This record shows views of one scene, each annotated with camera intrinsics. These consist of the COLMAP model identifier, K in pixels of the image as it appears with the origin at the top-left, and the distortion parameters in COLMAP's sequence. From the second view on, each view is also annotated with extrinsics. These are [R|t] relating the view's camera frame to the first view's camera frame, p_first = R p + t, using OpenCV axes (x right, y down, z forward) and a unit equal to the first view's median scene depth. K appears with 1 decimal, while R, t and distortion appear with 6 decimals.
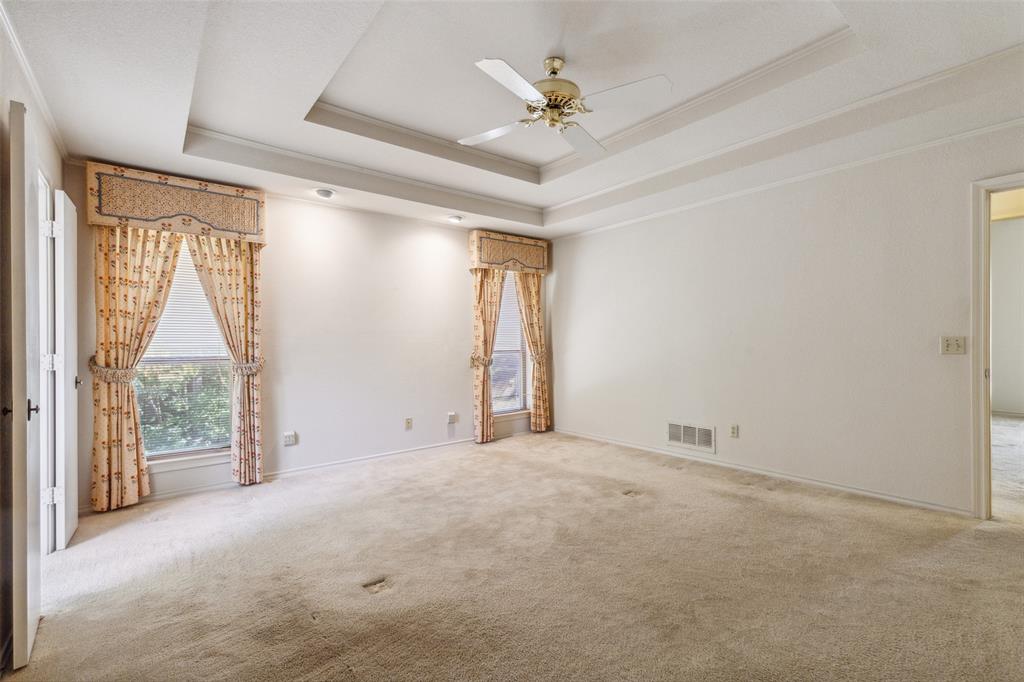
lens RADIAL K [[461.8, 0, 513.4], [0, 461.8, 342.1], [0, 0, 1]] dist [0.003058, -0.000117]
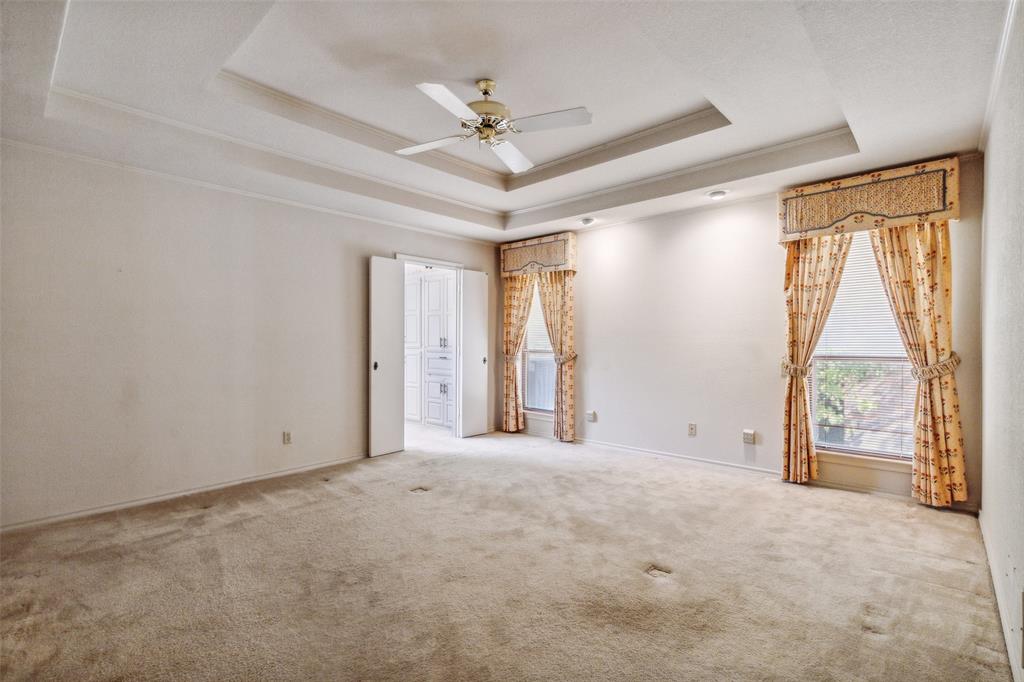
lens RADIAL K [[461.8, 0, 514.4], [0, 461.8, 339.3], [0, 0, 1]] dist [0.003058, -0.000117]
pose [[0.150312, 0.003116, -0.988634, 0.593626], [-0.005912, 0.999980, 0.002253, -0.004947], [0.988621, 0.005506, 0.150328, 0.468709]]
